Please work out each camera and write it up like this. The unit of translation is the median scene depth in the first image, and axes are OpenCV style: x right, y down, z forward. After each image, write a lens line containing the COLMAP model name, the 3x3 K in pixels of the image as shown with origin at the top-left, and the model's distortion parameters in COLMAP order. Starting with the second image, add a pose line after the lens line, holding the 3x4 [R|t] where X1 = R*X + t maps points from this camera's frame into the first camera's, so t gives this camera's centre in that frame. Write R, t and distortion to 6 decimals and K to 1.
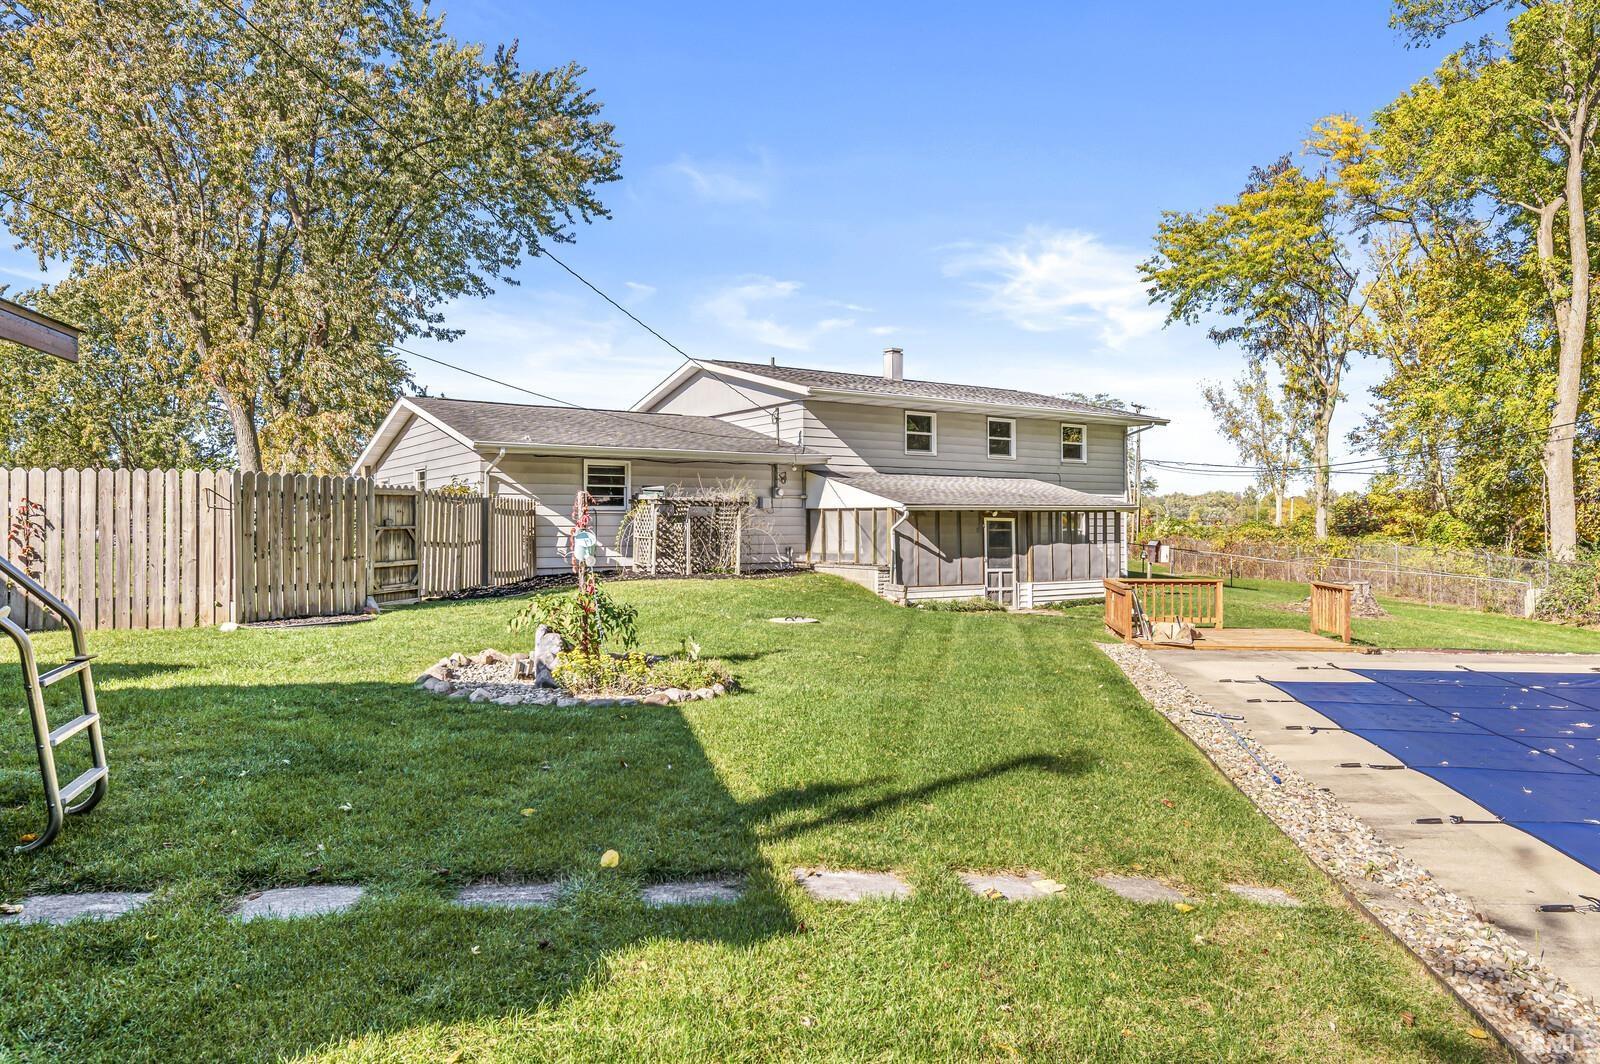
lens RADIAL K [[1052.2, 0, 802.1], [0, 1052.2, 504.9], [0, 0, 1]] dist [0.003835, 0.005384]
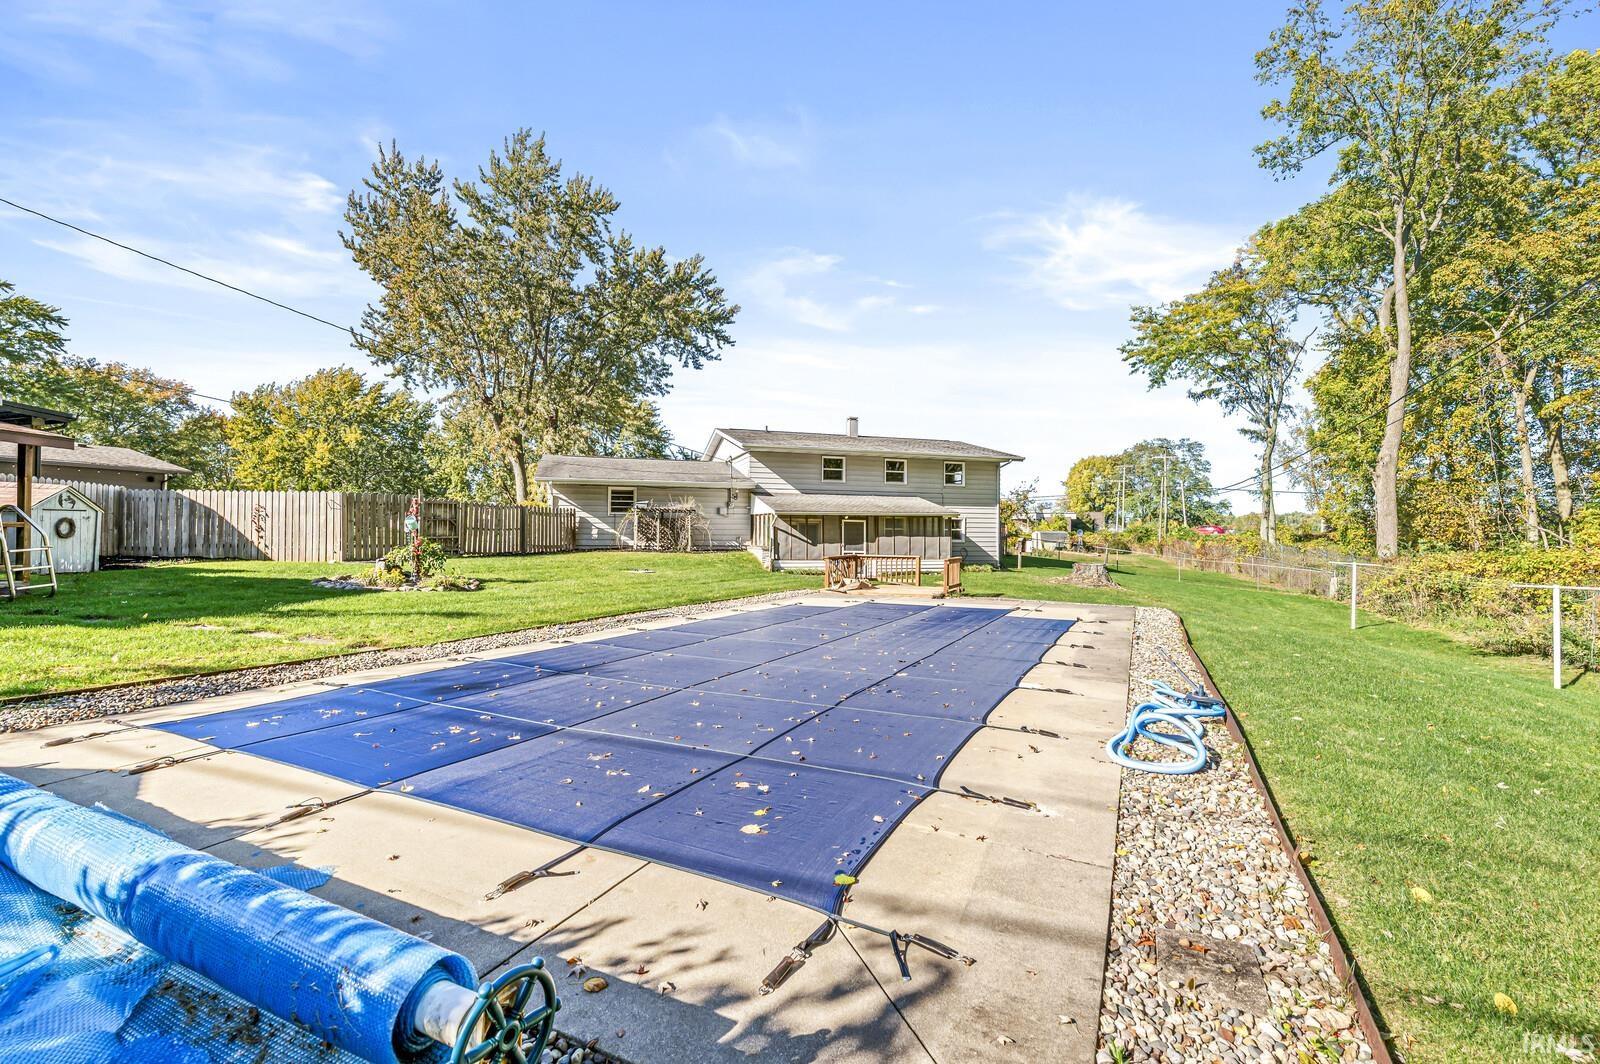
lens RADIAL K [[697.2, 0, 799.6], [0, 697.2, 523.9], [0, 0, 1]] dist [0.003168, -0.001593]
pose [[0.959581, 0.003829, -0.281407, 0.376403], [-0.002497, 0.999984, 0.005091, 0.012130], [0.281422, -0.004183, 0.959575, -0.060270]]
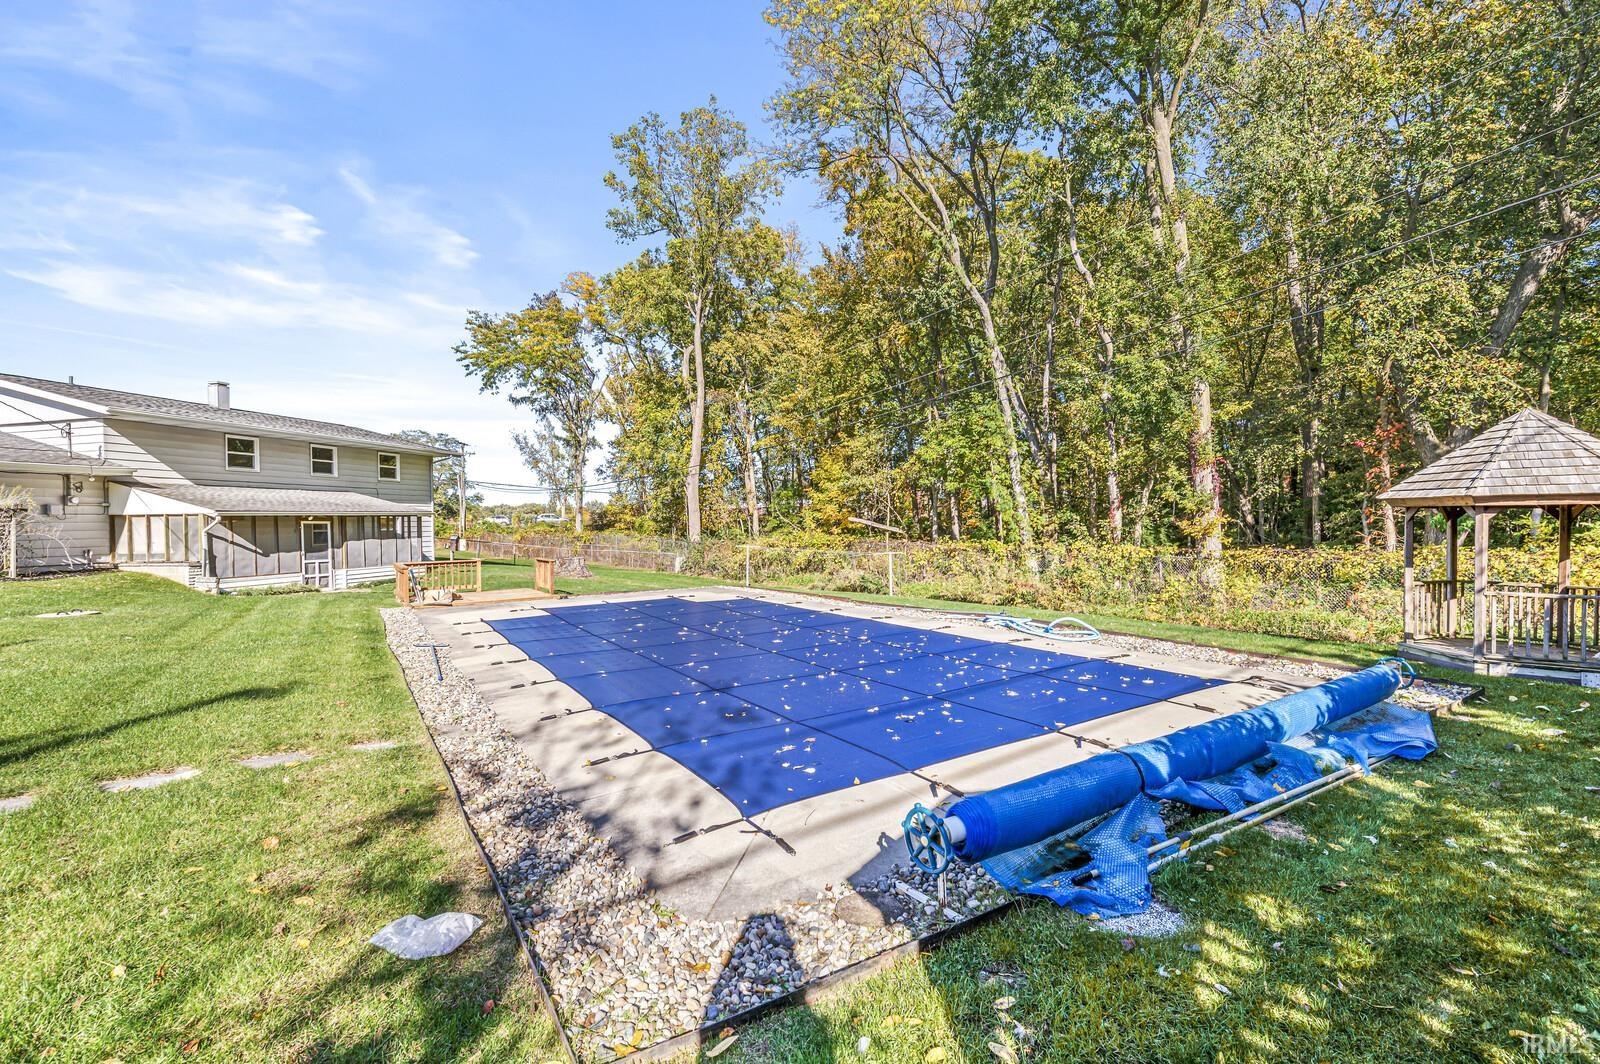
lens RADIAL K [[697.2, 0, 803.5], [0, 697.2, 524.8], [0, 0, 1]] dist [0.003168, -0.001593]
pose [[0.733618, -0.014713, 0.679403, 0.038796], [0.002410, 0.999816, 0.019049, 0.001476], [-0.679558, -0.012337, 0.733518, -0.047919]]
